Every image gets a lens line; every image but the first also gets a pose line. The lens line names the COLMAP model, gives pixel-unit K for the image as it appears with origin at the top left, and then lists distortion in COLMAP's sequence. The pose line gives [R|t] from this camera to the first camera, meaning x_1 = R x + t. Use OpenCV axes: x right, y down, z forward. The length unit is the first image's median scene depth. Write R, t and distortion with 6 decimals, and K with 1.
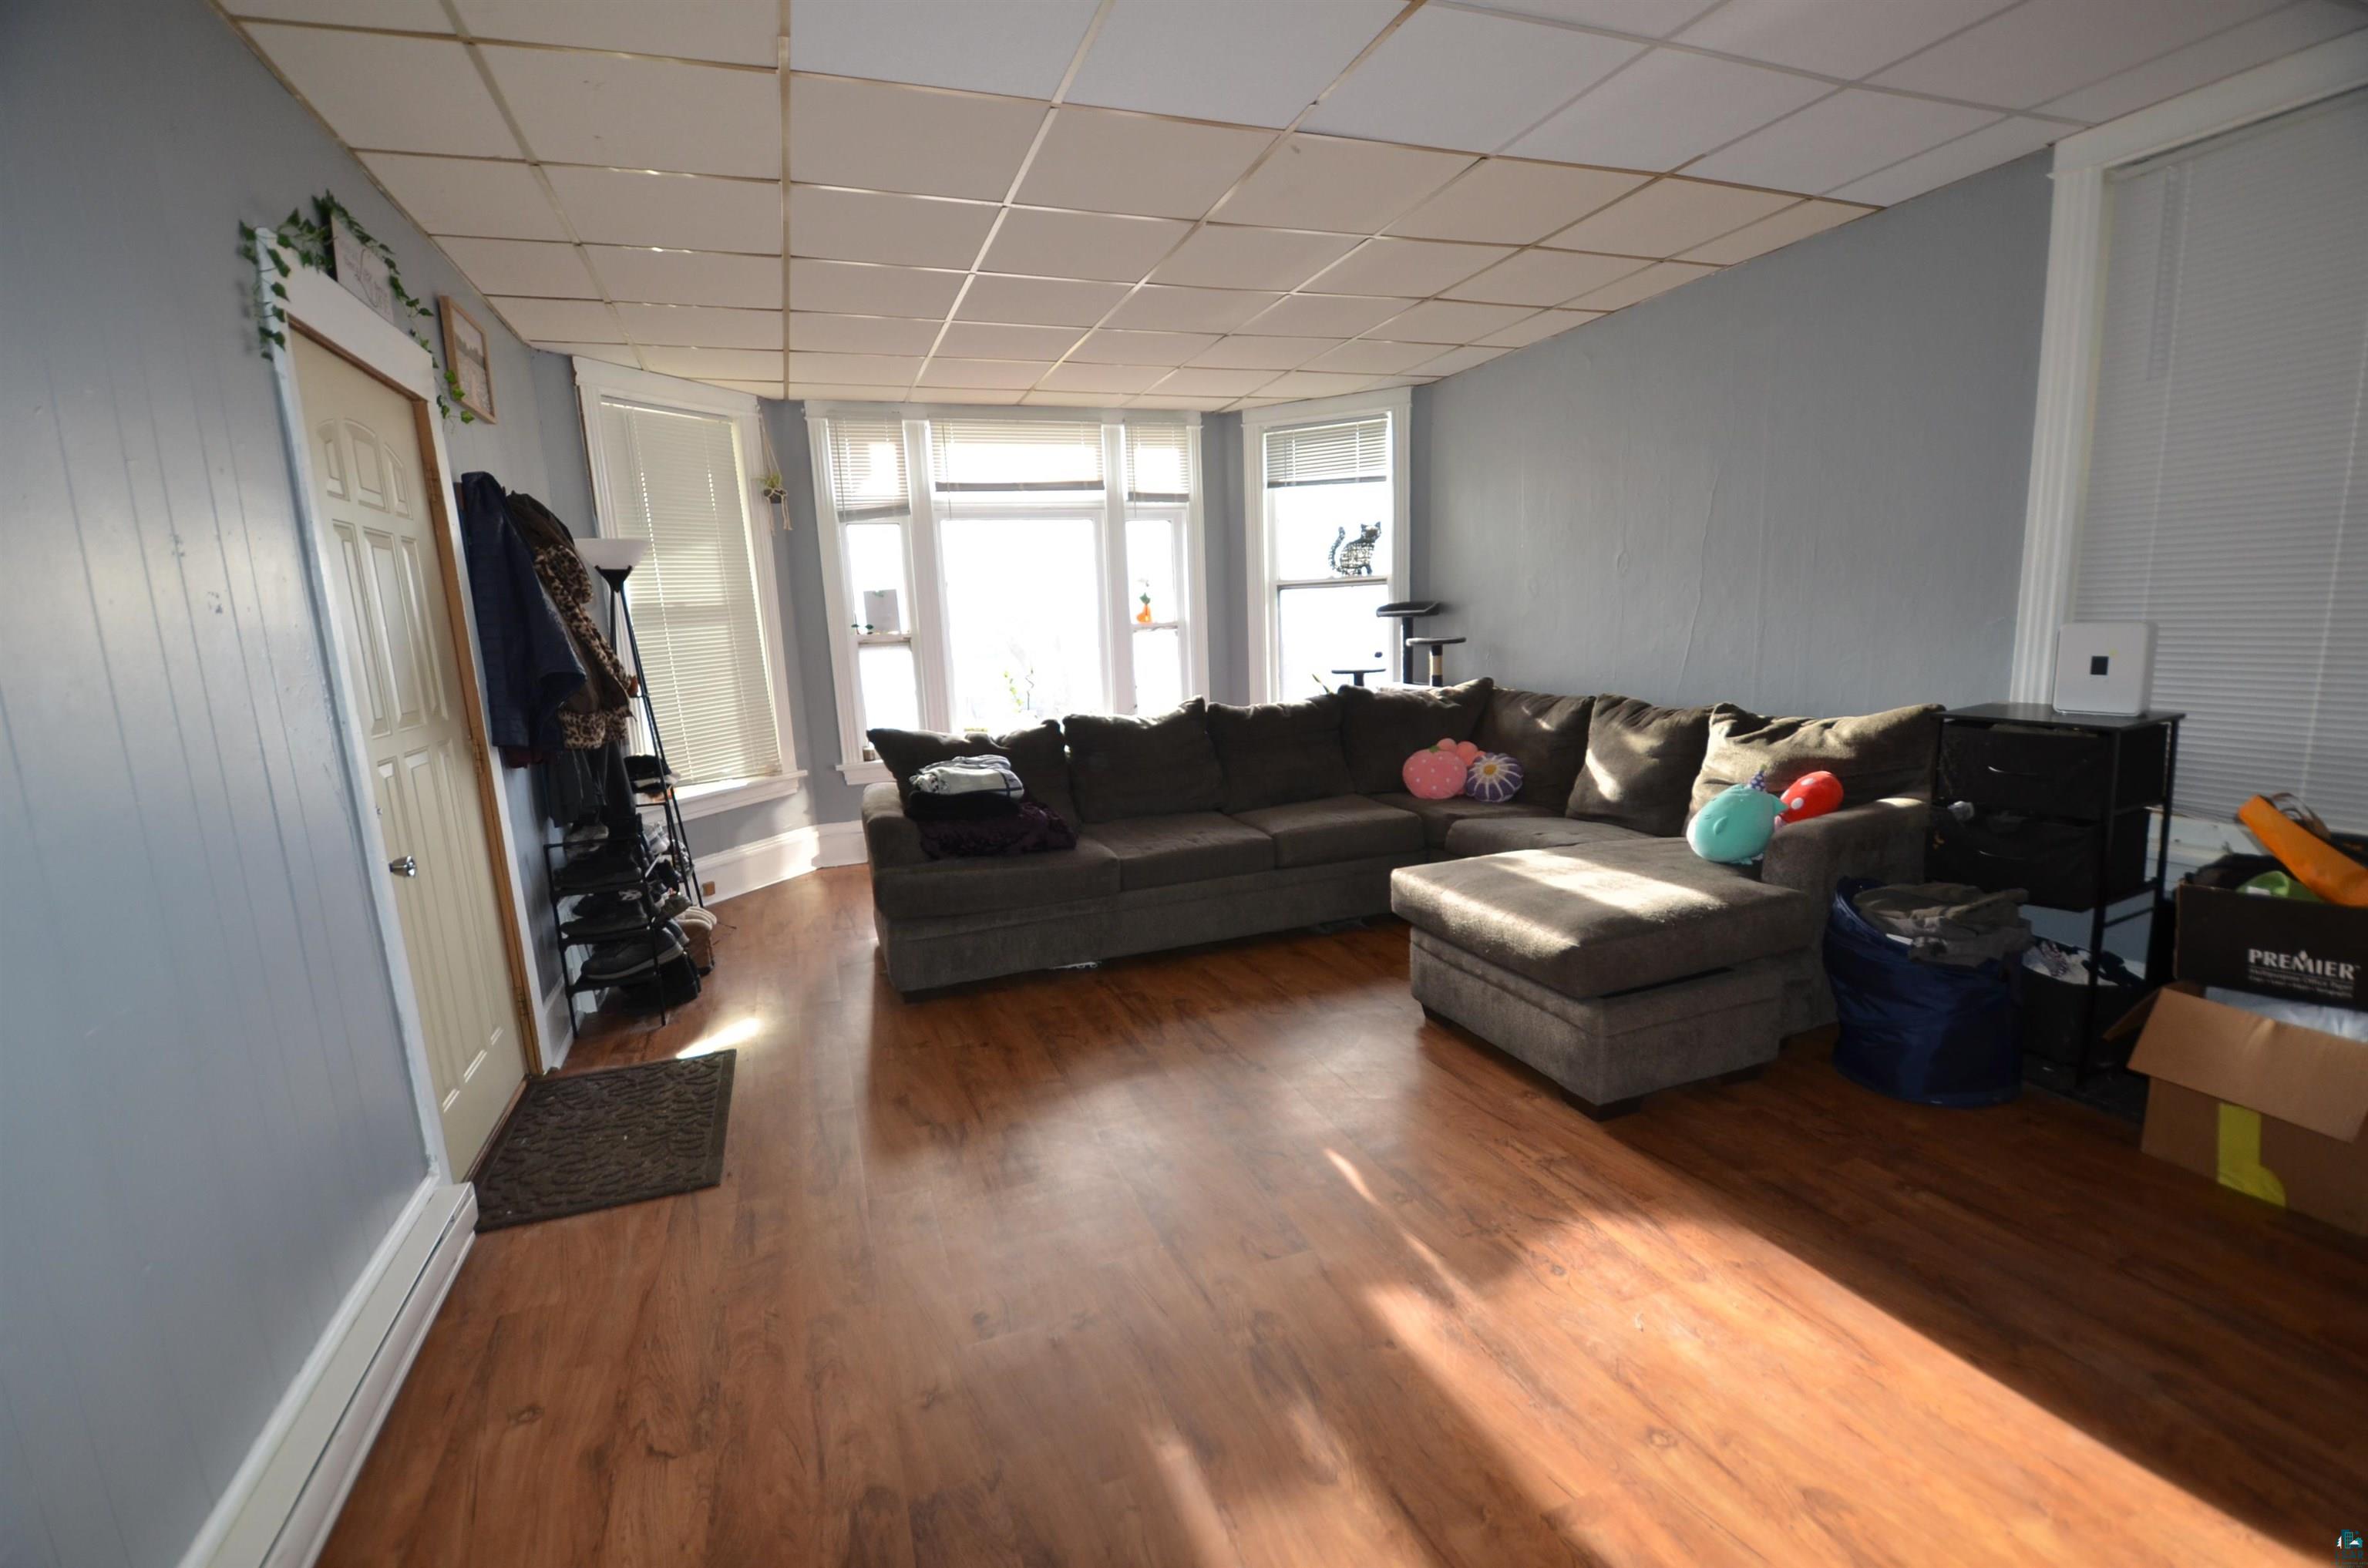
lens RADIAL K [[1028.2, 0, 1174.0], [0, 1028.2, 814.1], [0, 0, 1]] dist [0.023374, -0.028528]
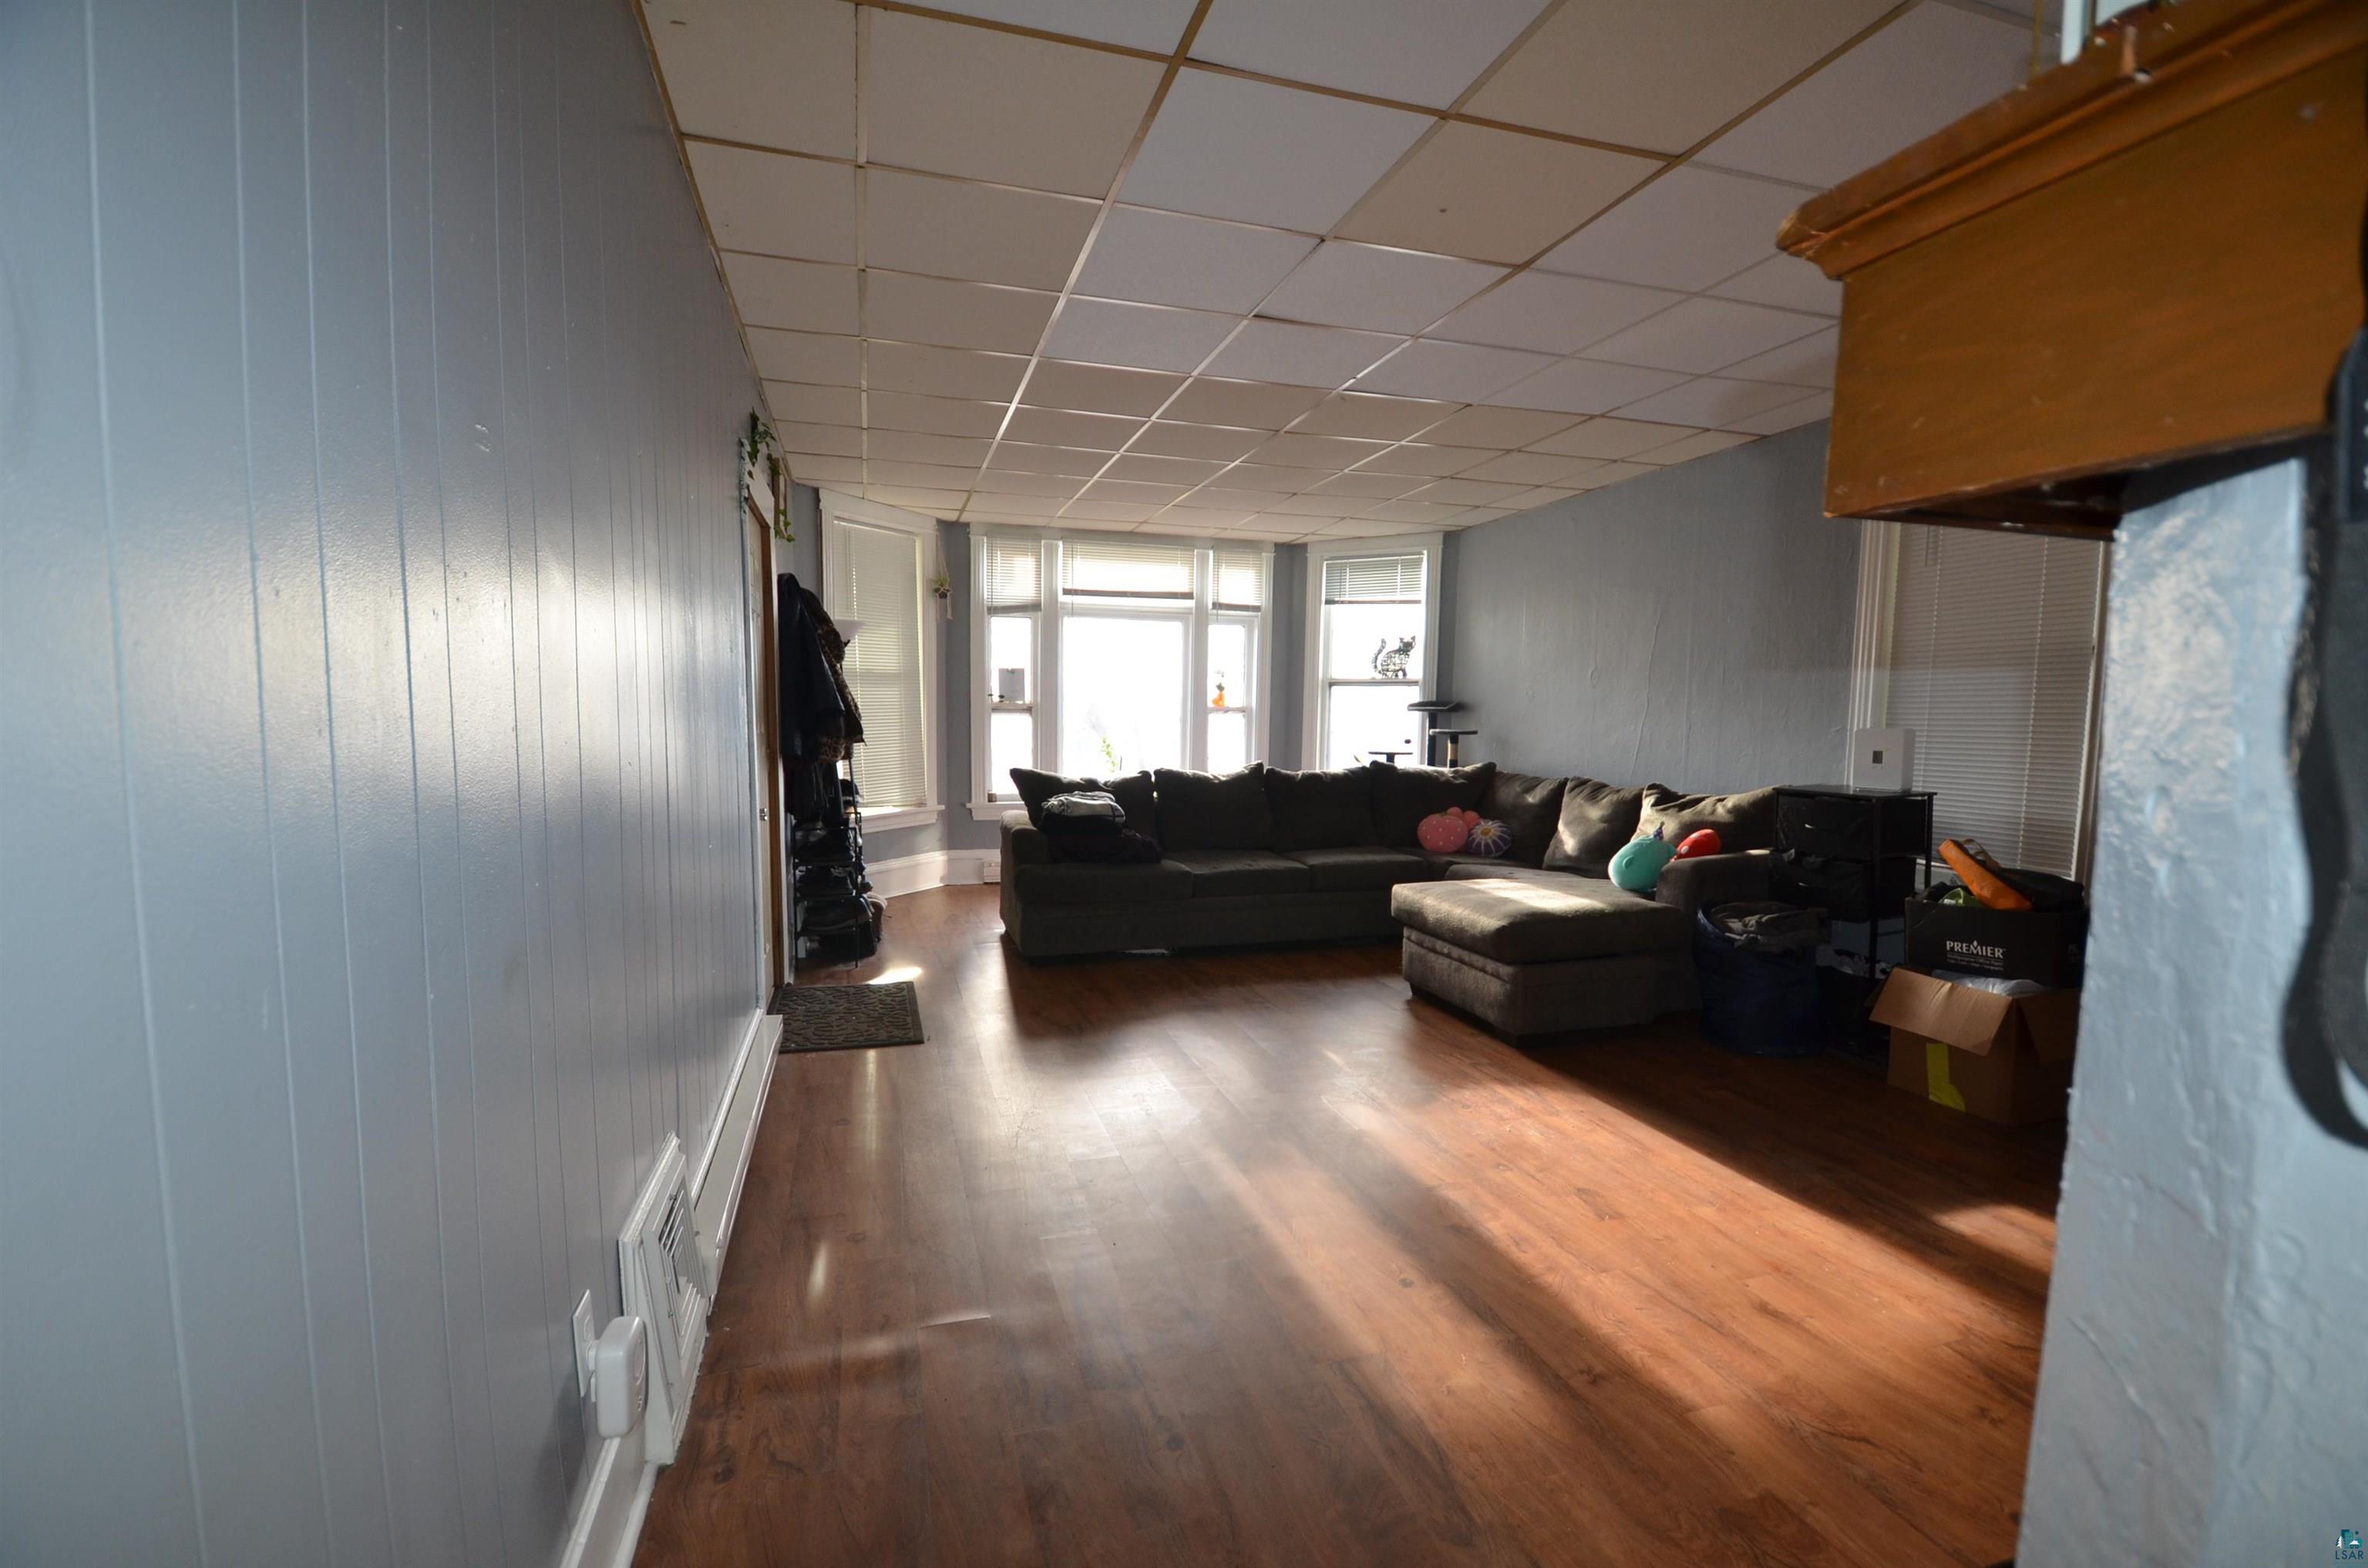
lens RADIAL K [[1028.2, 0, 1174.0], [0, 1028.2, 814.1], [0, 0, 1]] dist [0.023374, -0.028528]
pose [[0.996465, 0.061582, -0.057148, -0.005757], [-0.066584, 0.993694, -0.090217, 0.092098], [0.051232, 0.093703, 0.994281, -0.344901]]
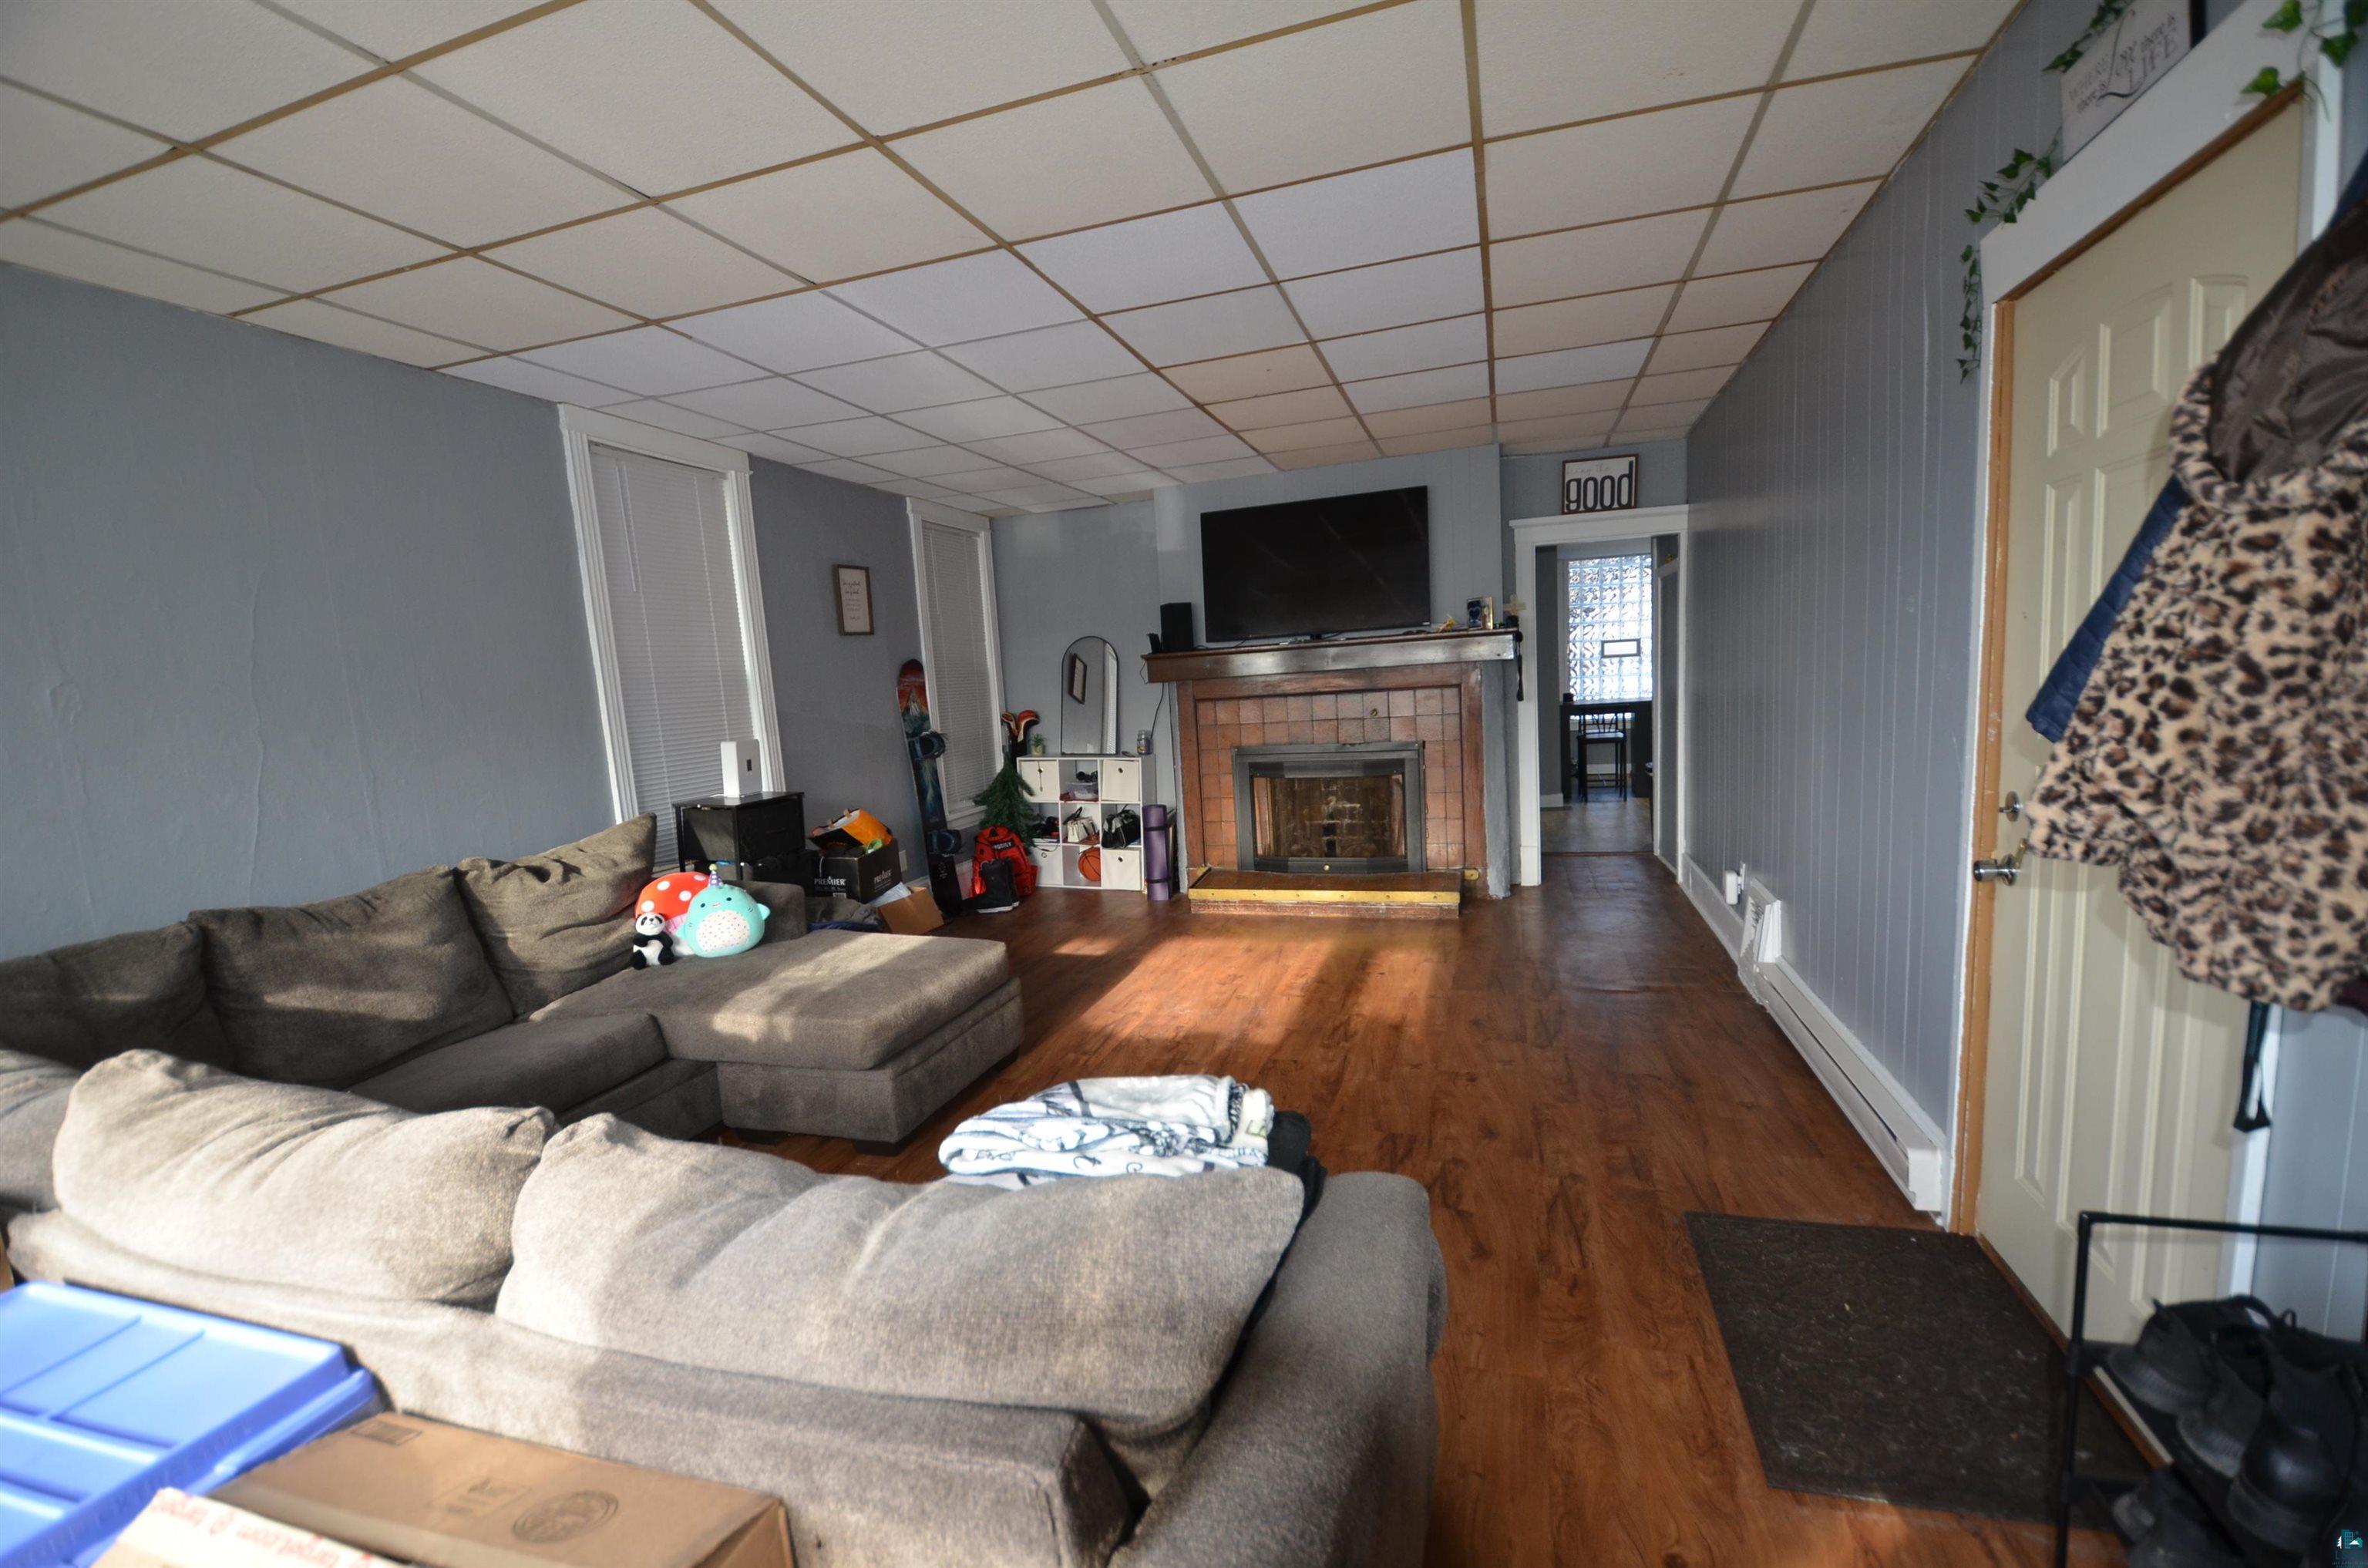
lens RADIAL K [[1027.1, 0, 1173.3], [0, 1027.1, 811.5], [0, 0, 1]] dist [0.026005, -0.033093]
pose [[-0.782514, 0.012036, 0.622517, -0.451242], [0.209501, 0.946606, 0.245044, -0.229031], [-0.586329, 0.322168, -0.743254, 1.260256]]
